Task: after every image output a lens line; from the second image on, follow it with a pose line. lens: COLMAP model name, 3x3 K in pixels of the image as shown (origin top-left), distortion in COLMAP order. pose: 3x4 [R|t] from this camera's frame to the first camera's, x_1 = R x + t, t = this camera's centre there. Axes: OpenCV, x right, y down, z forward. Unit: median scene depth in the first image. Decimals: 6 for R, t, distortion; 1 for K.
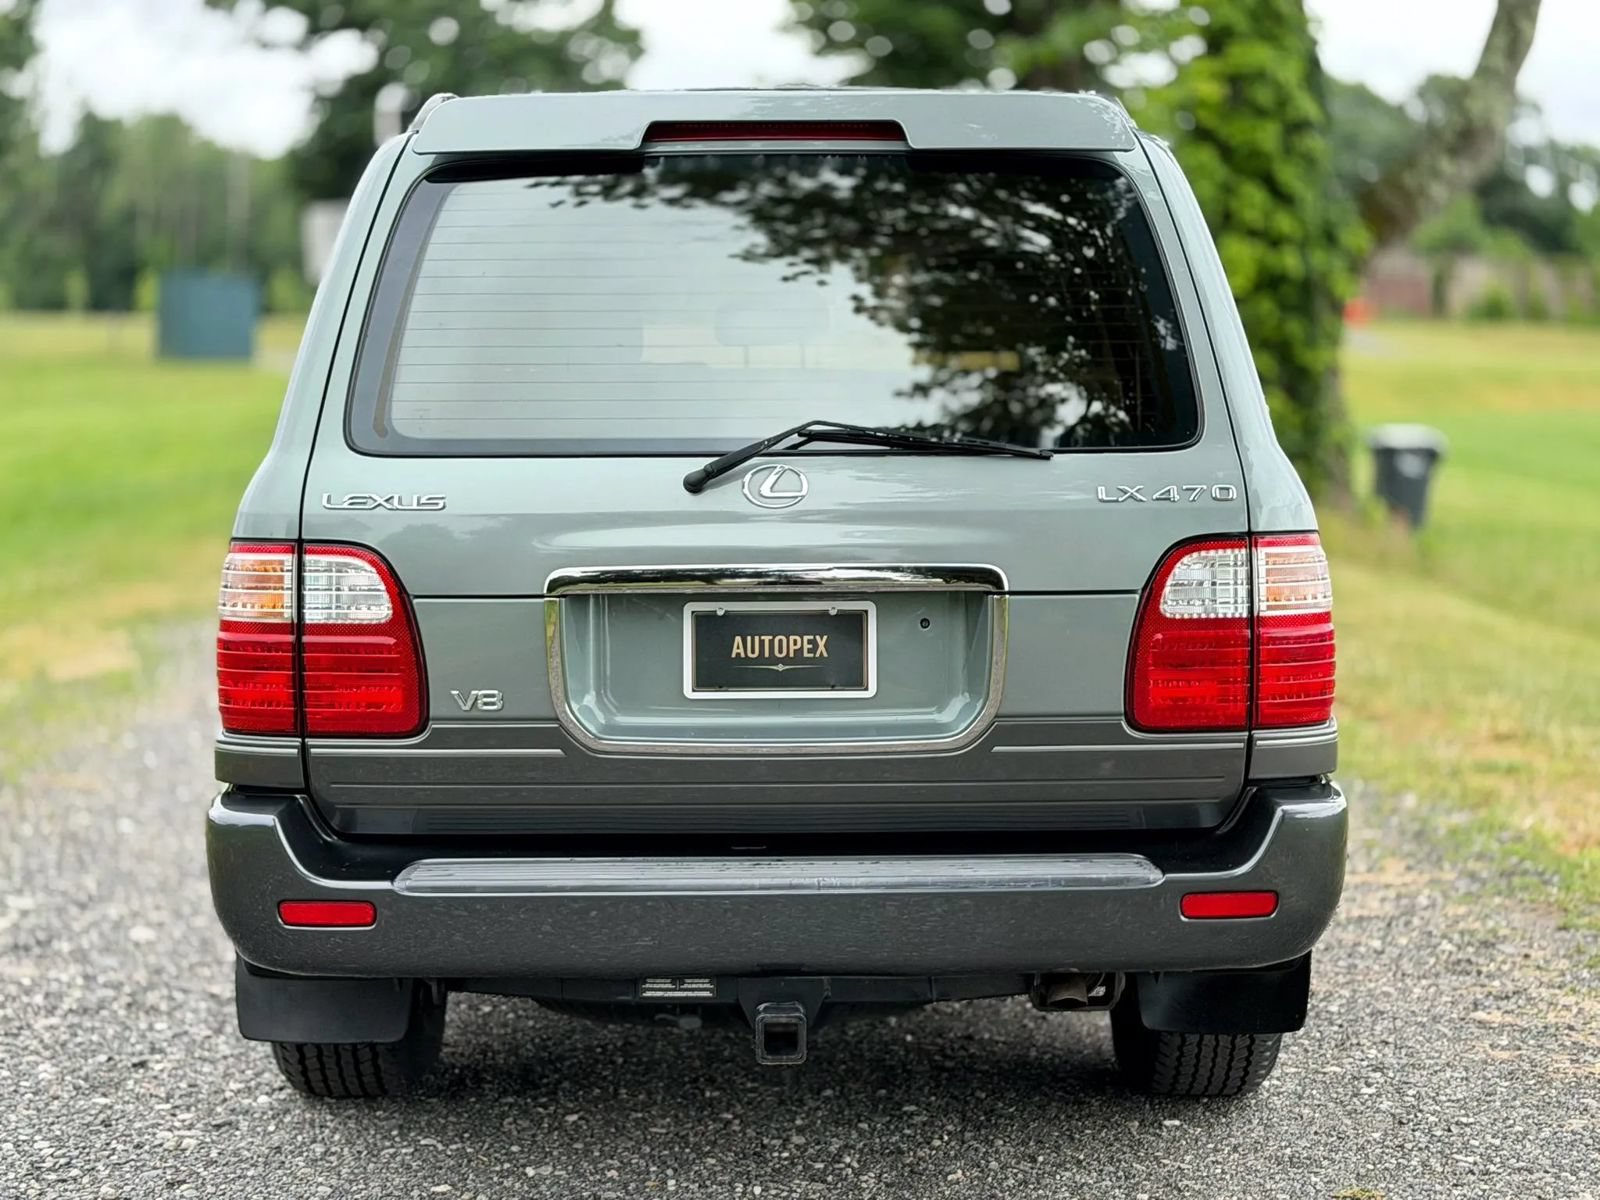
lens RADIAL K [[2759.8, 0, 802.6], [0, 2759.8, 600.9], [0, 0, 1]] dist [0.225394, 0.000000]
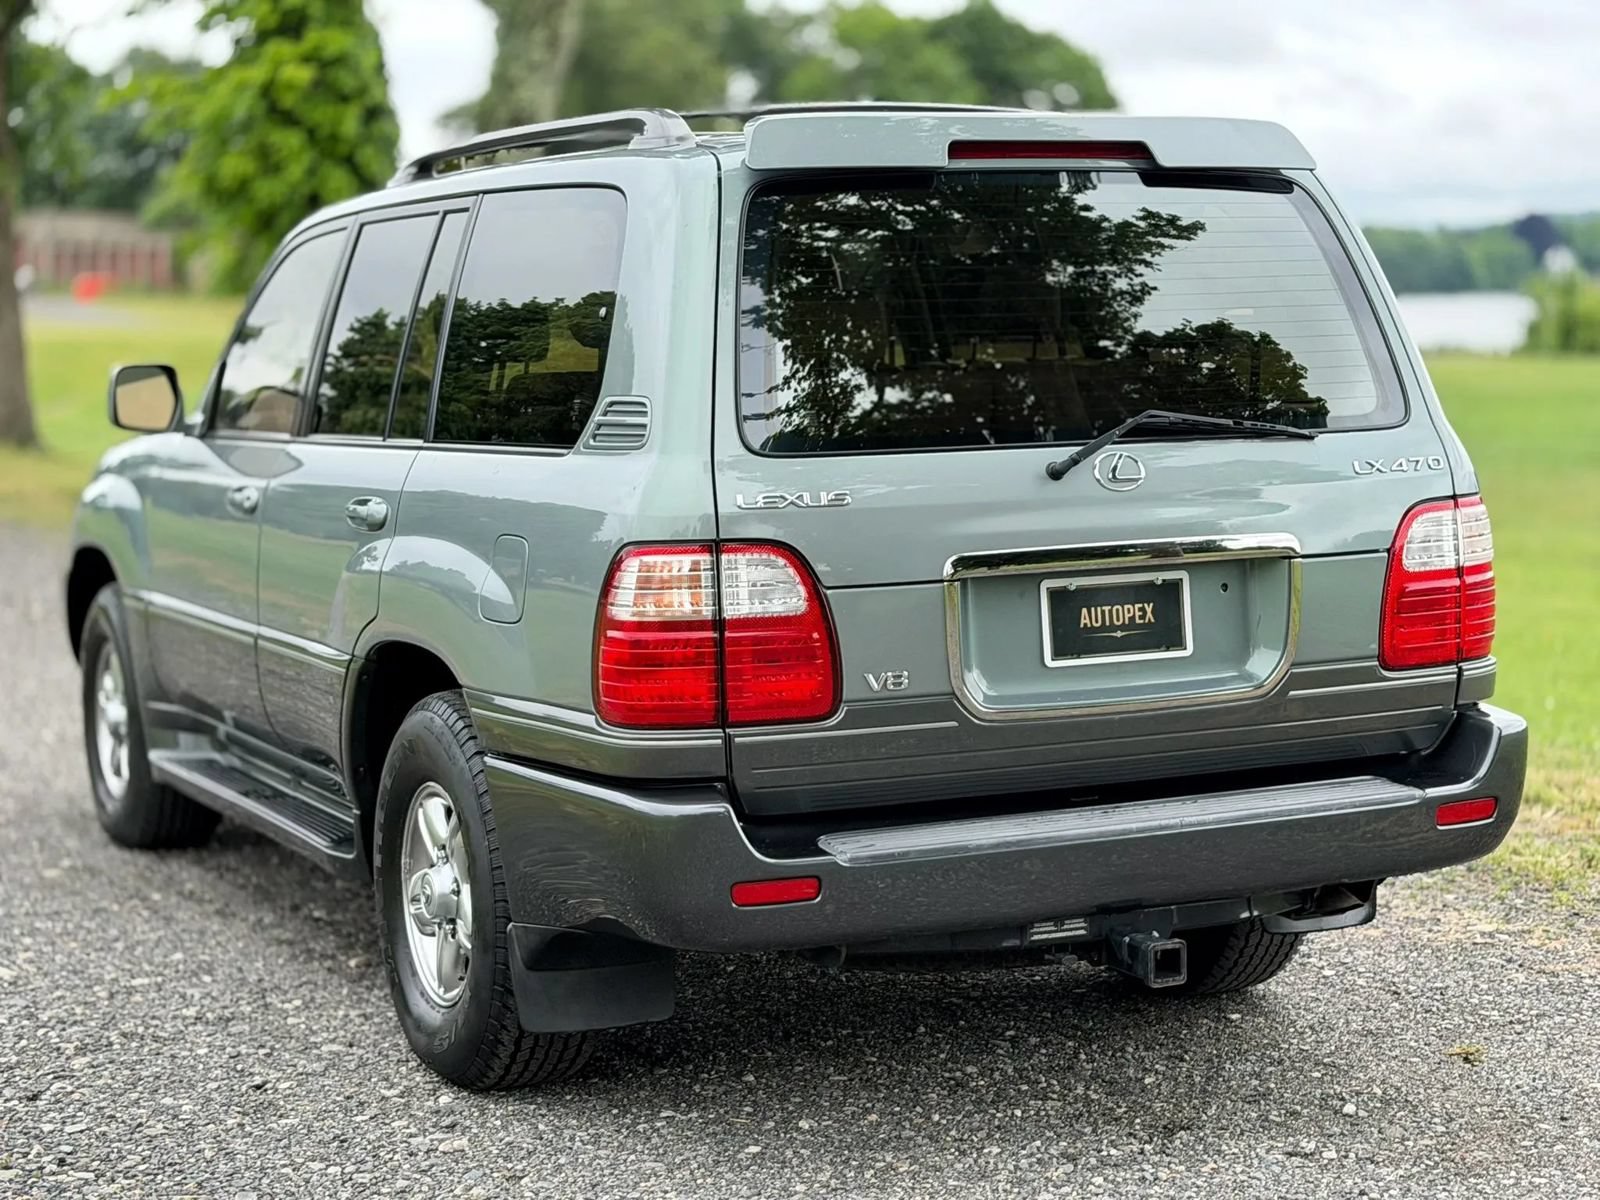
lens RADIAL K [[2759.8, 0, 812.9], [0, 2759.8, 609.7], [0, 0, 1]] dist [0.225394, 0.000000]
pose [[0.900578, -0.056778, 0.430970, -0.599228], [0.051816, 0.998386, 0.023253, -0.018038], [-0.431595, 0.001390, 0.902067, 0.046478]]
